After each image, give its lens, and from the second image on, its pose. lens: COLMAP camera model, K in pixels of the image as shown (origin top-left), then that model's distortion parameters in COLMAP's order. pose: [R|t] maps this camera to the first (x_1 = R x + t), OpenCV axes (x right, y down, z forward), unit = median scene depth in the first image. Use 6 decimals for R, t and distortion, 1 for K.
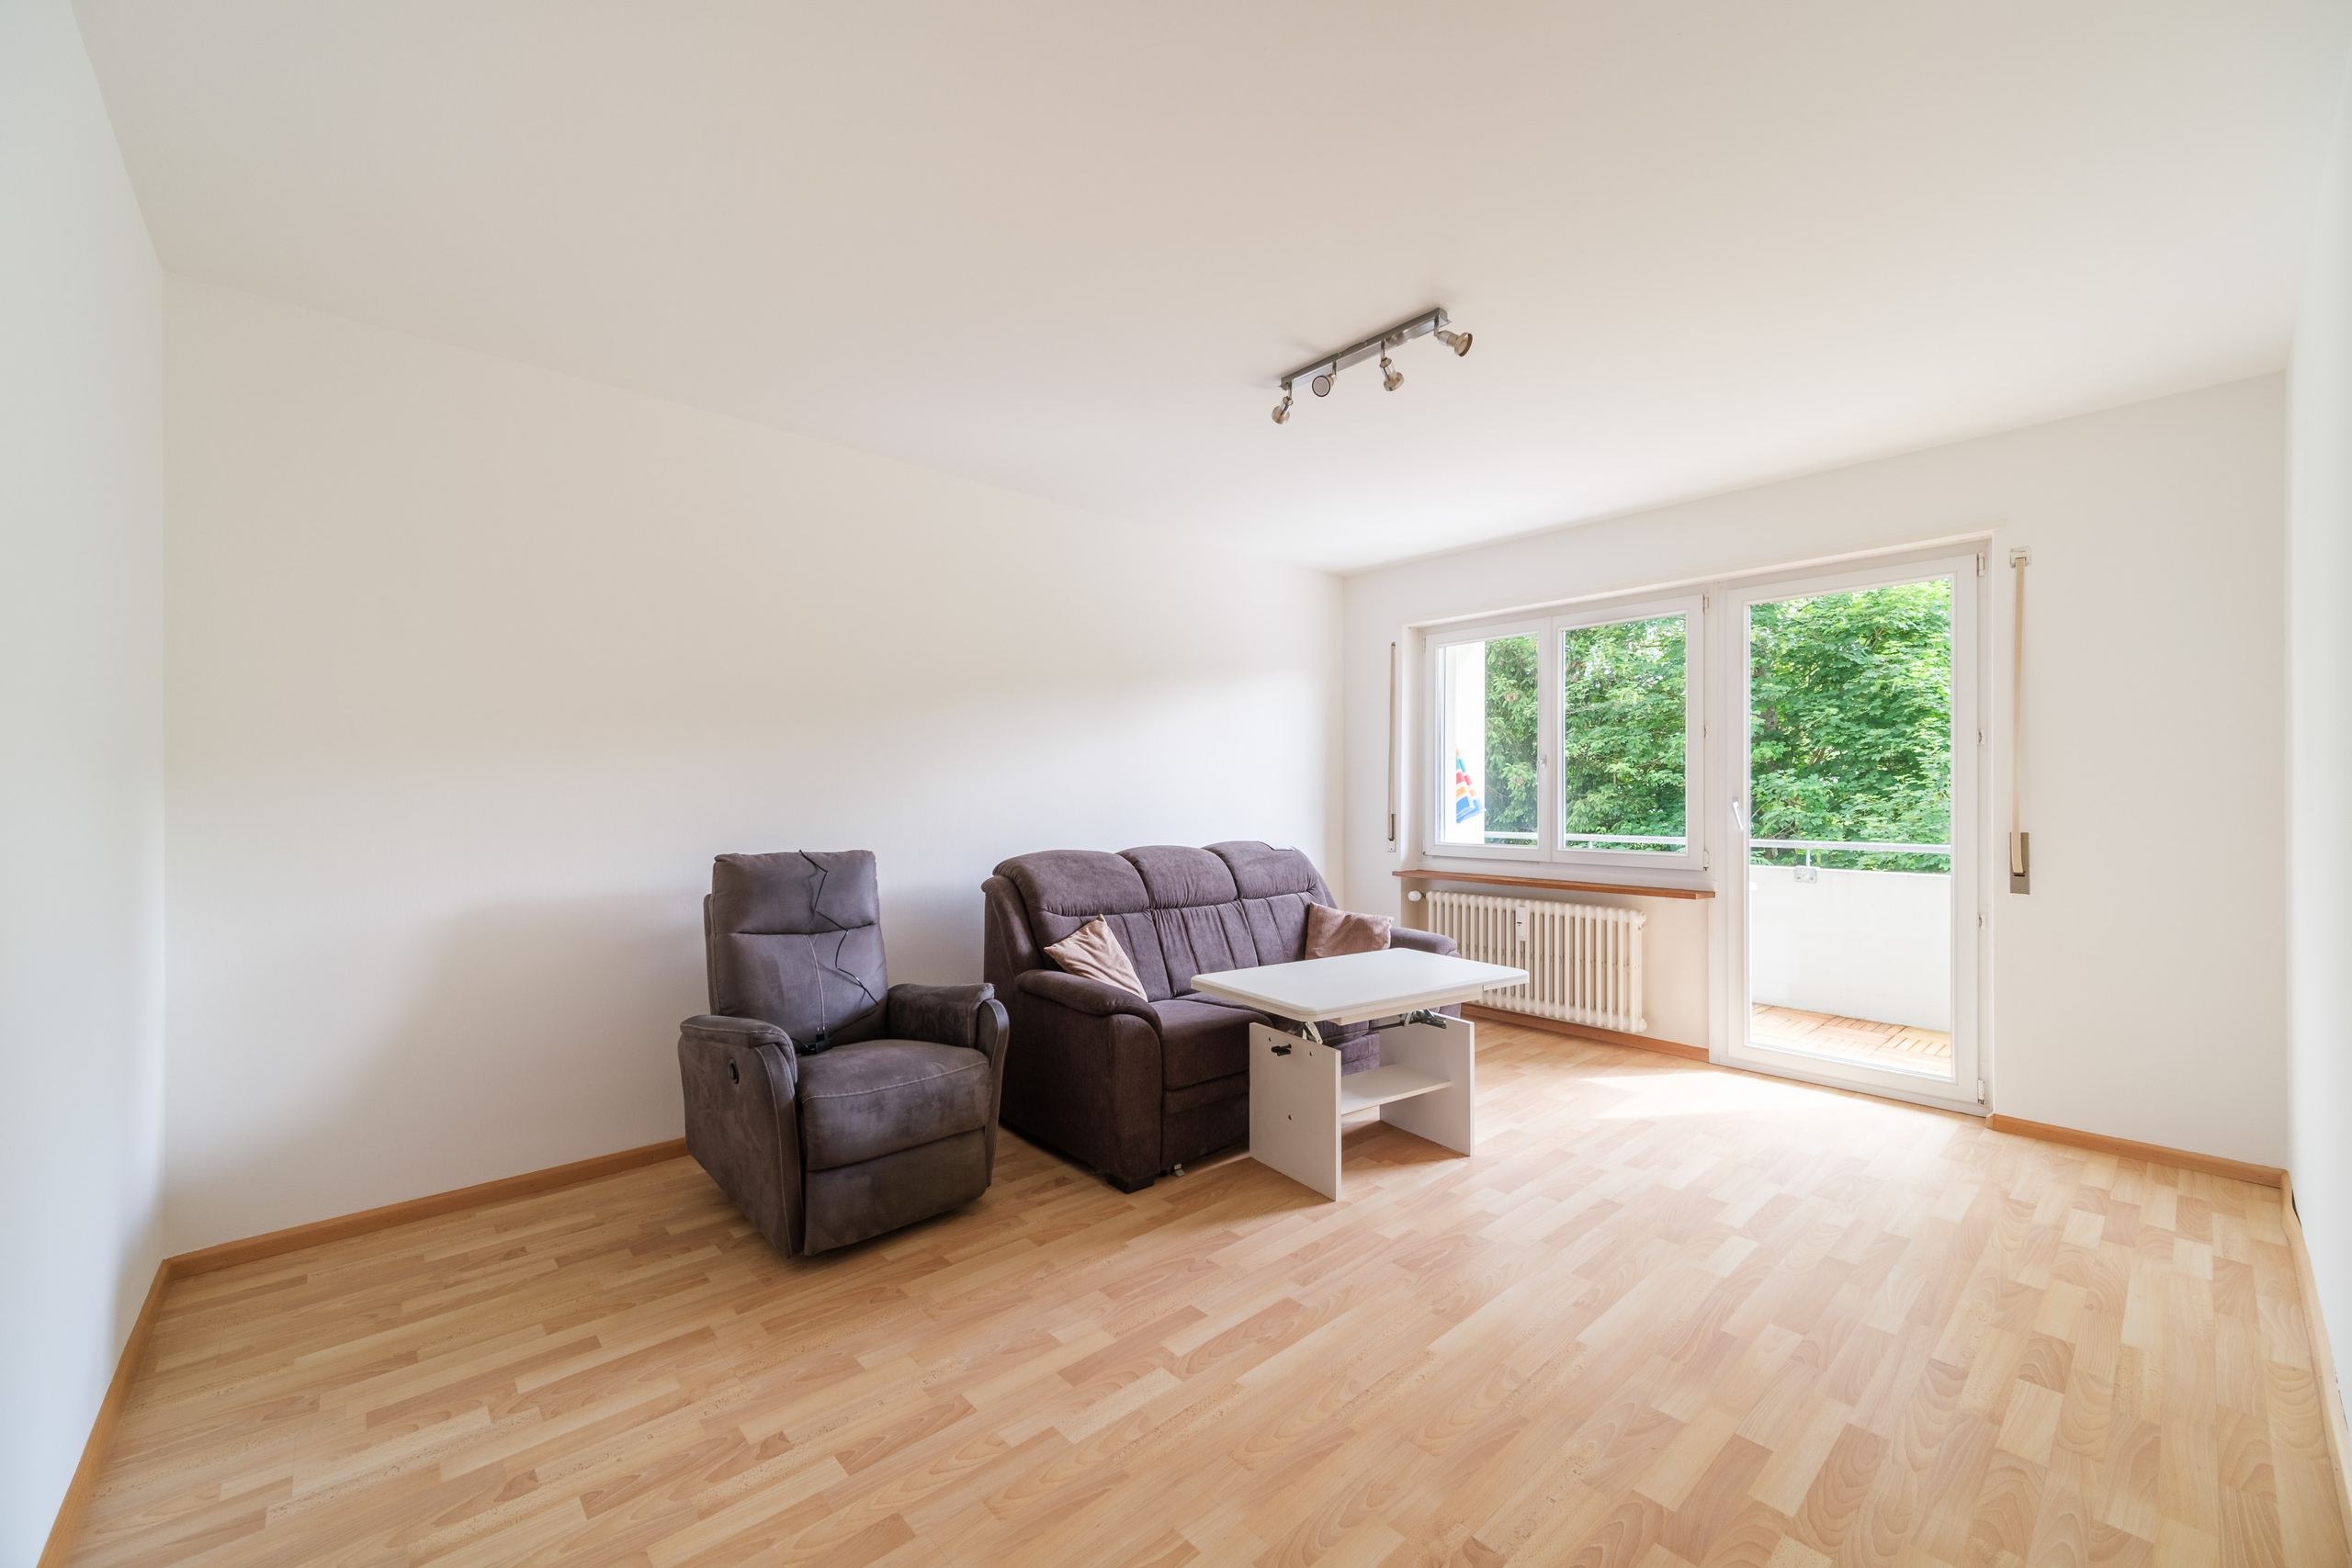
lens RADIAL K [[927.5, 0, 1164.7], [0, 927.5, 783.1], [0, 0, 1]] dist [0.014238, -0.000003]
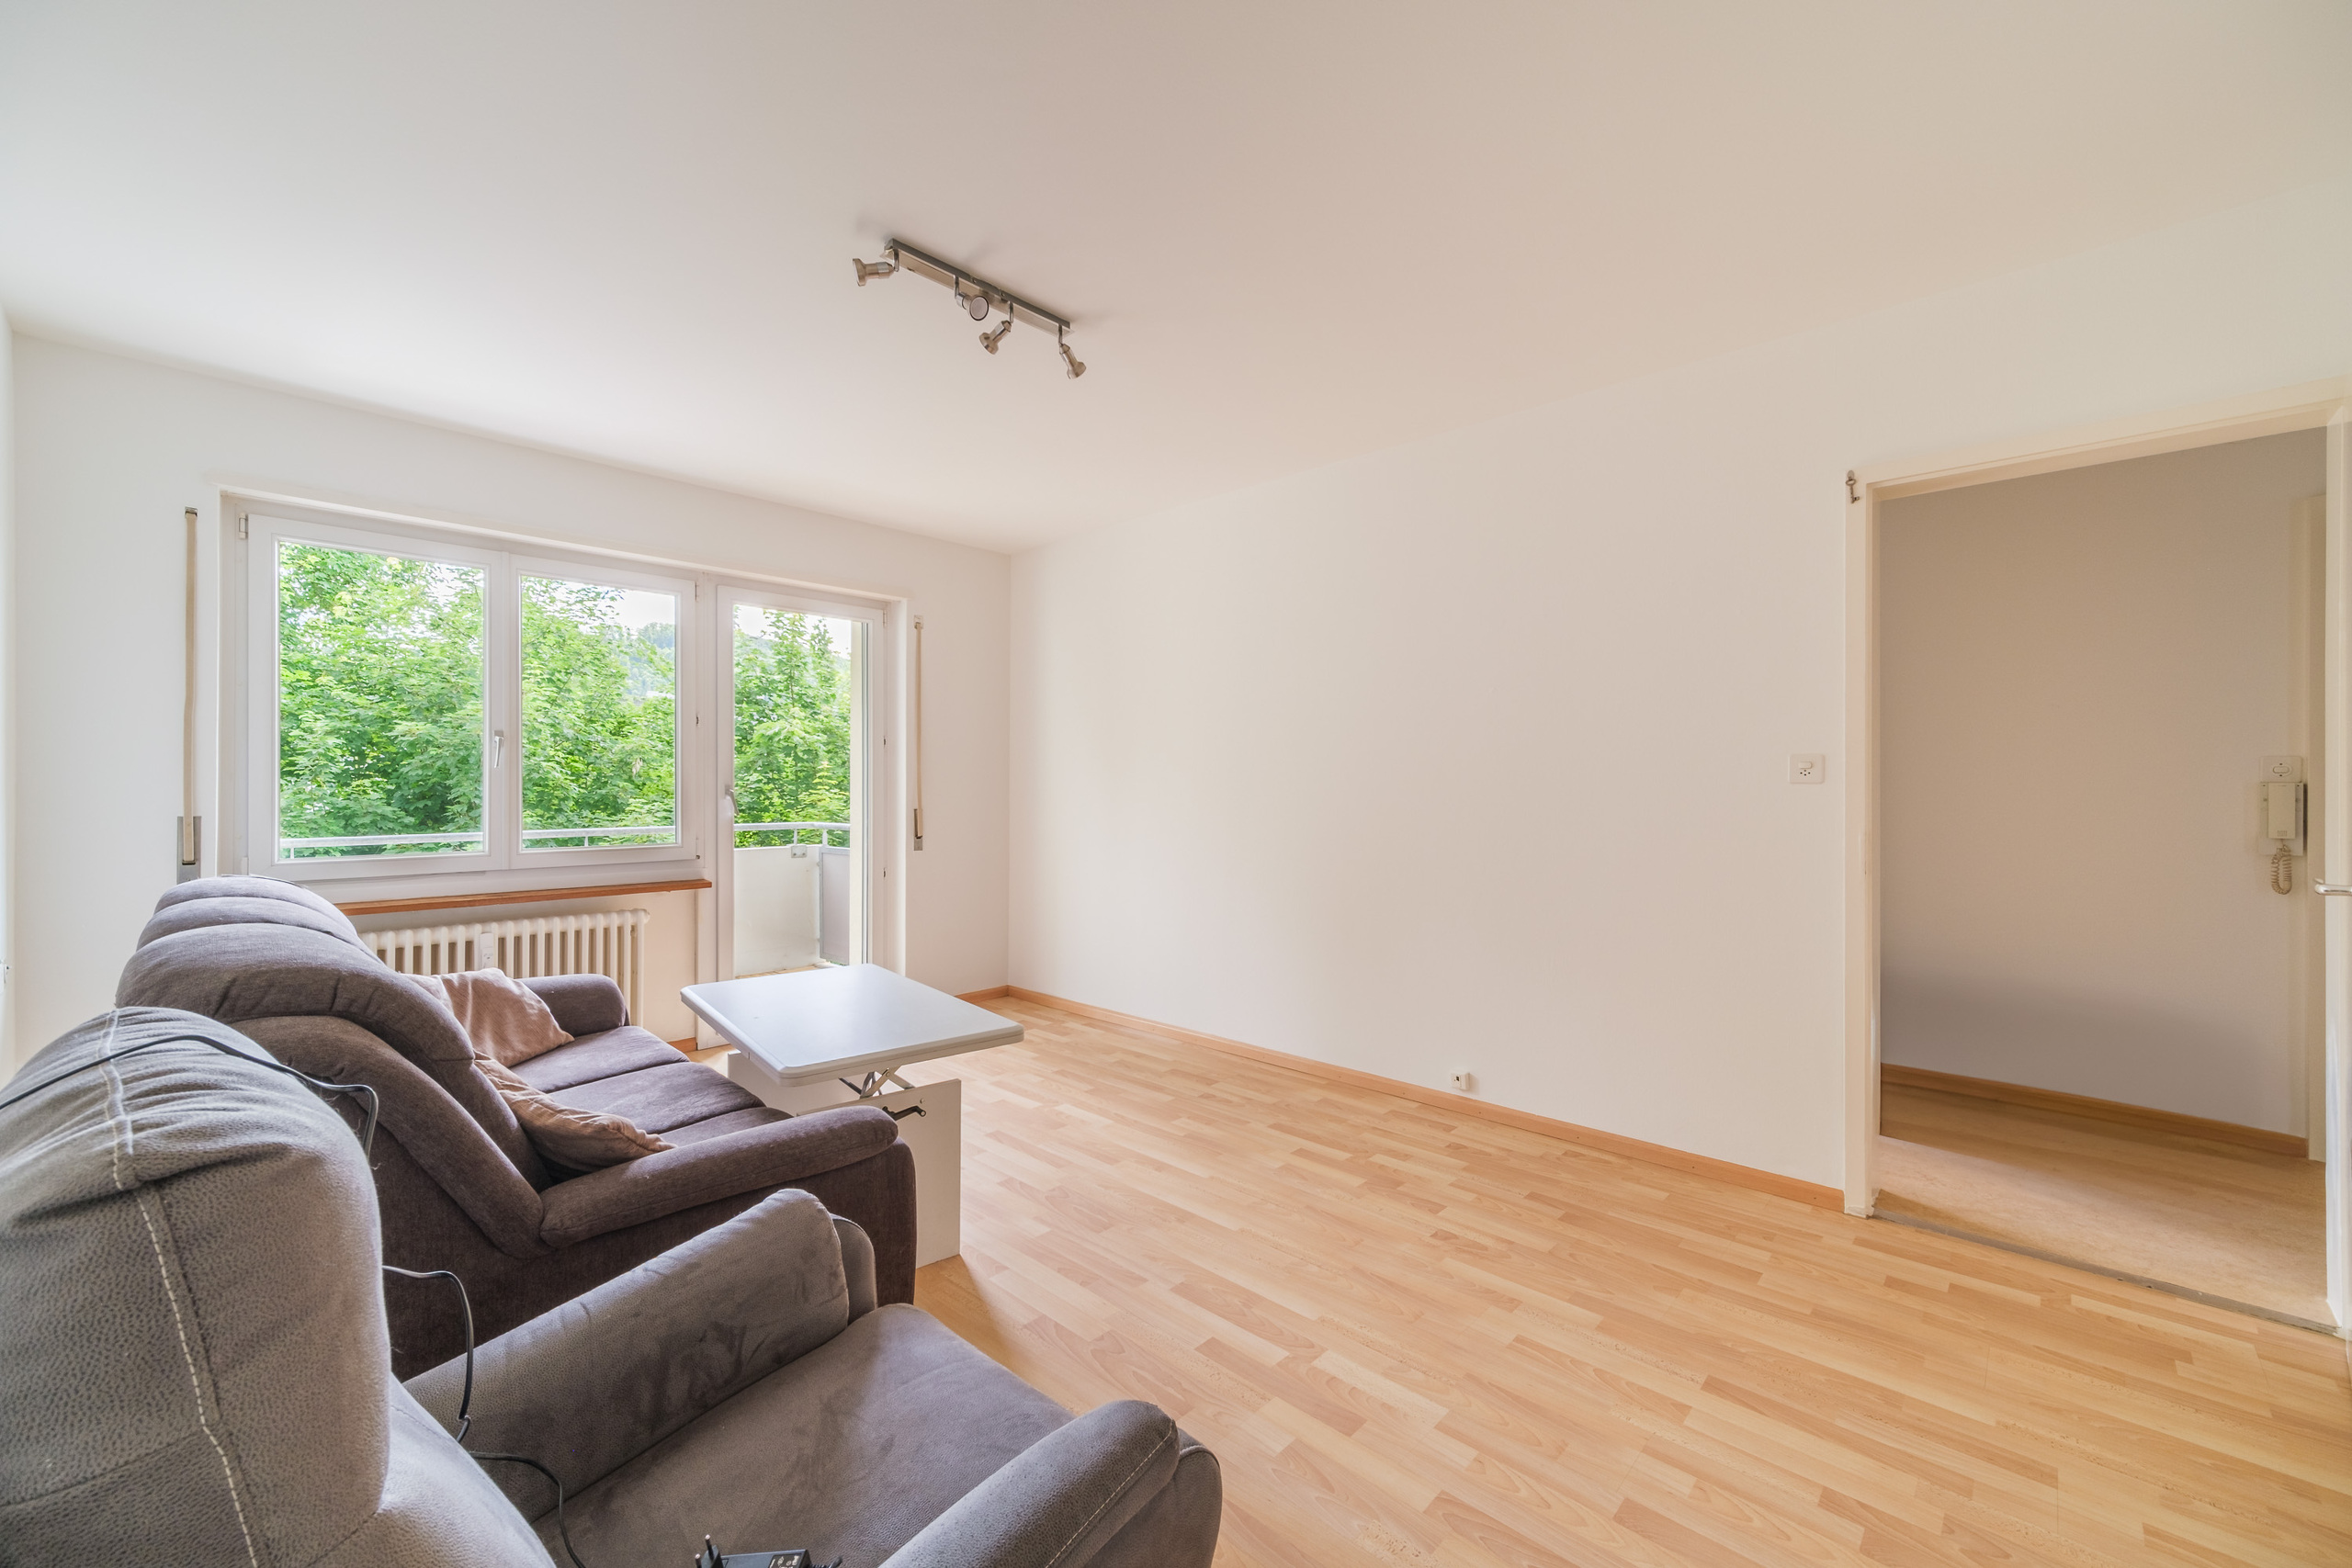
lens RADIAL K [[927.5, 0, 1164.7], [0, 927.5, 783.1], [0, 0, 1]] dist [0.014238, -0.000003]
pose [[-0.082282, -0.000425, 0.996609, -0.798374], [-0.015428, 0.999881, -0.000847, 0.009861], [-0.996490, -0.015445, -0.082279, 1.015863]]
